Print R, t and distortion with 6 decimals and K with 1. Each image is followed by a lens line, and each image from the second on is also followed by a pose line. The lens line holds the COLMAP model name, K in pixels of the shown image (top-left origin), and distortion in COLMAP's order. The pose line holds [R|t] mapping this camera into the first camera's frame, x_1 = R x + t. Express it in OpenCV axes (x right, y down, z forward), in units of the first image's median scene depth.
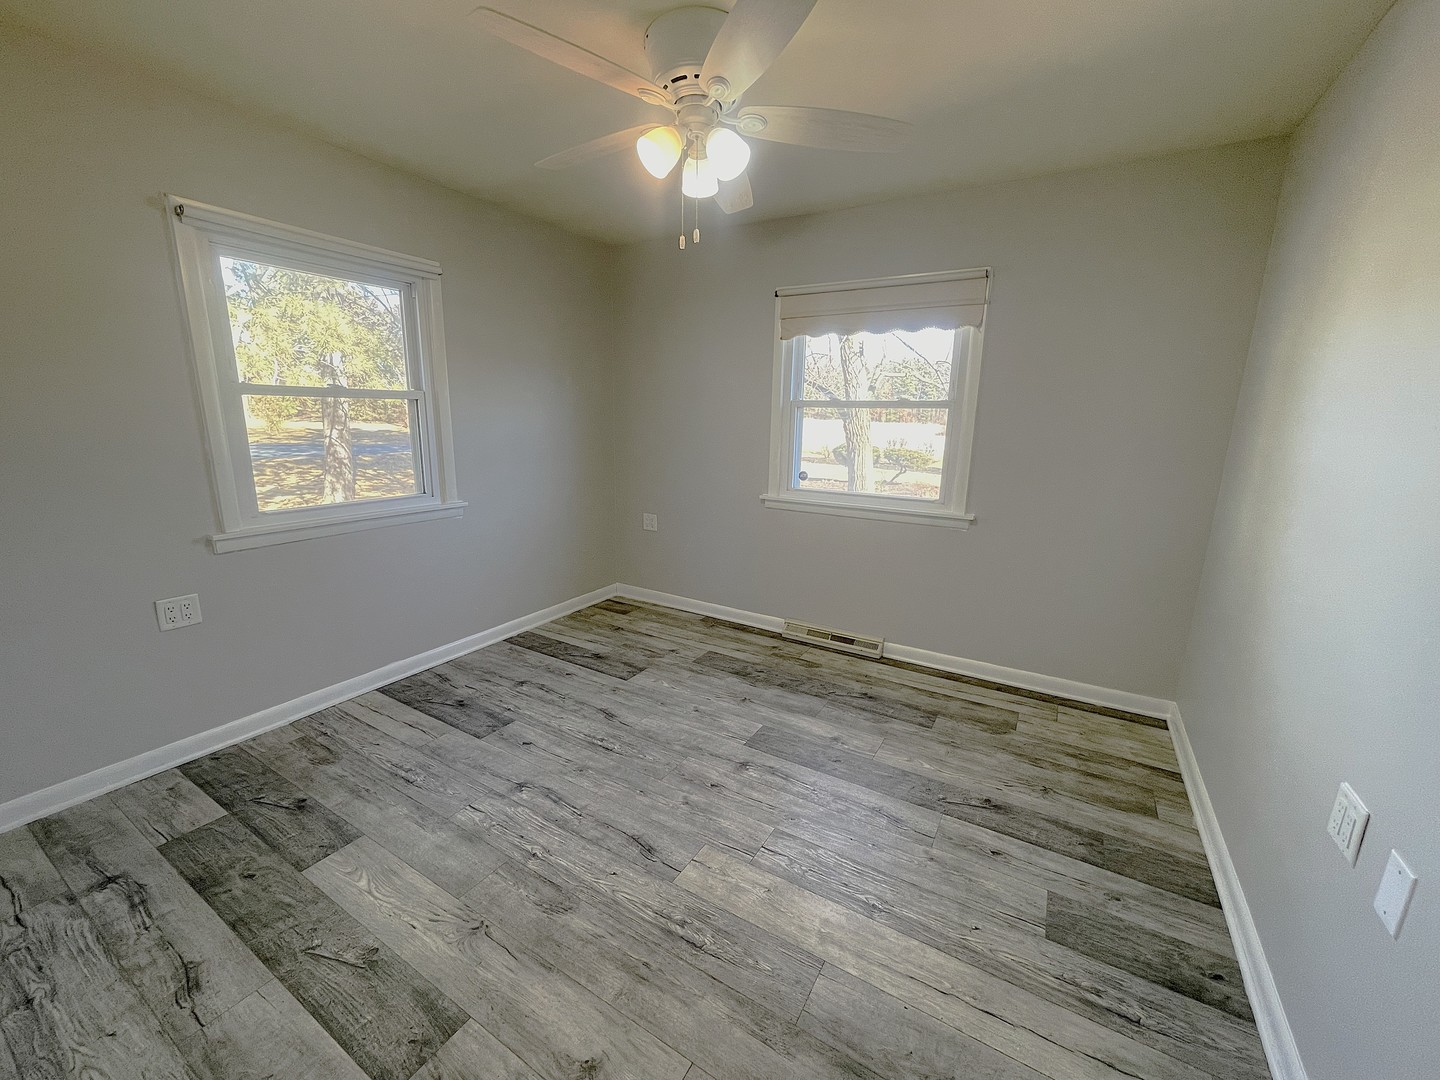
lens RADIAL K [[579.8, 0, 714.5], [0, 579.8, 542.9], [0, 0, 1]] dist [-0.001262, 0.000457]
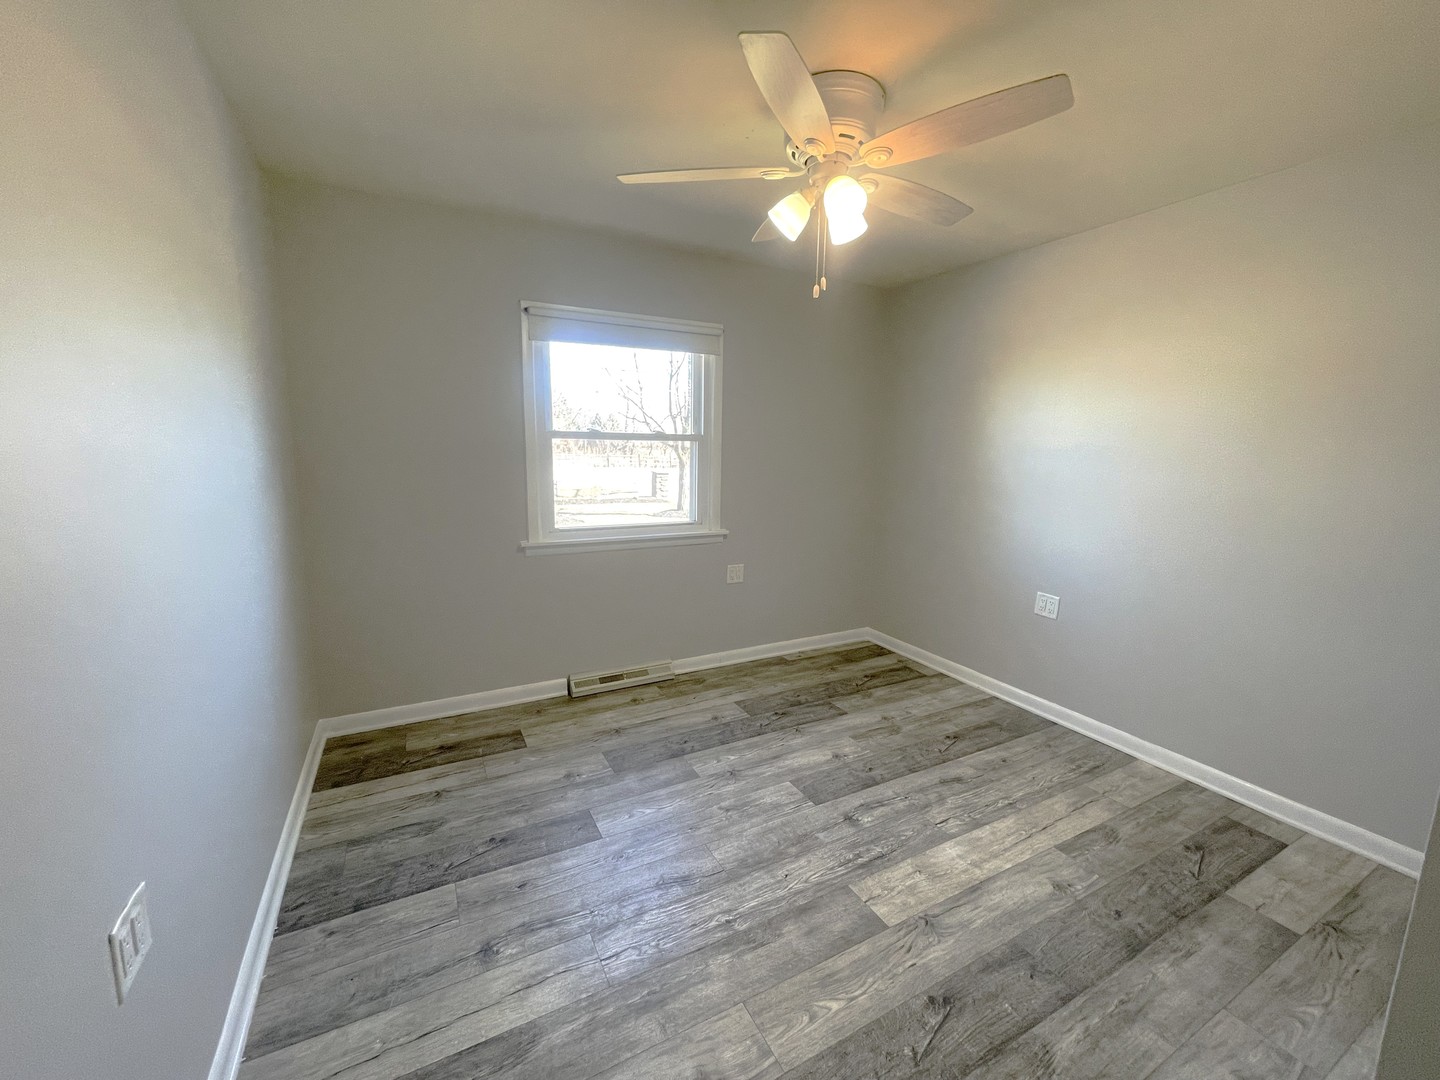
lens RADIAL K [[544.9, 0, 719.4], [0, 544.9, 482.2], [0, 0, 1]] dist [-0.035242, 0.000043]
pose [[0.545388, -0.067406, 0.835469, -0.467676], [0.177532, 0.983436, -0.036548, -0.102869], [-0.819167, 0.168255, 0.548321, 0.377566]]
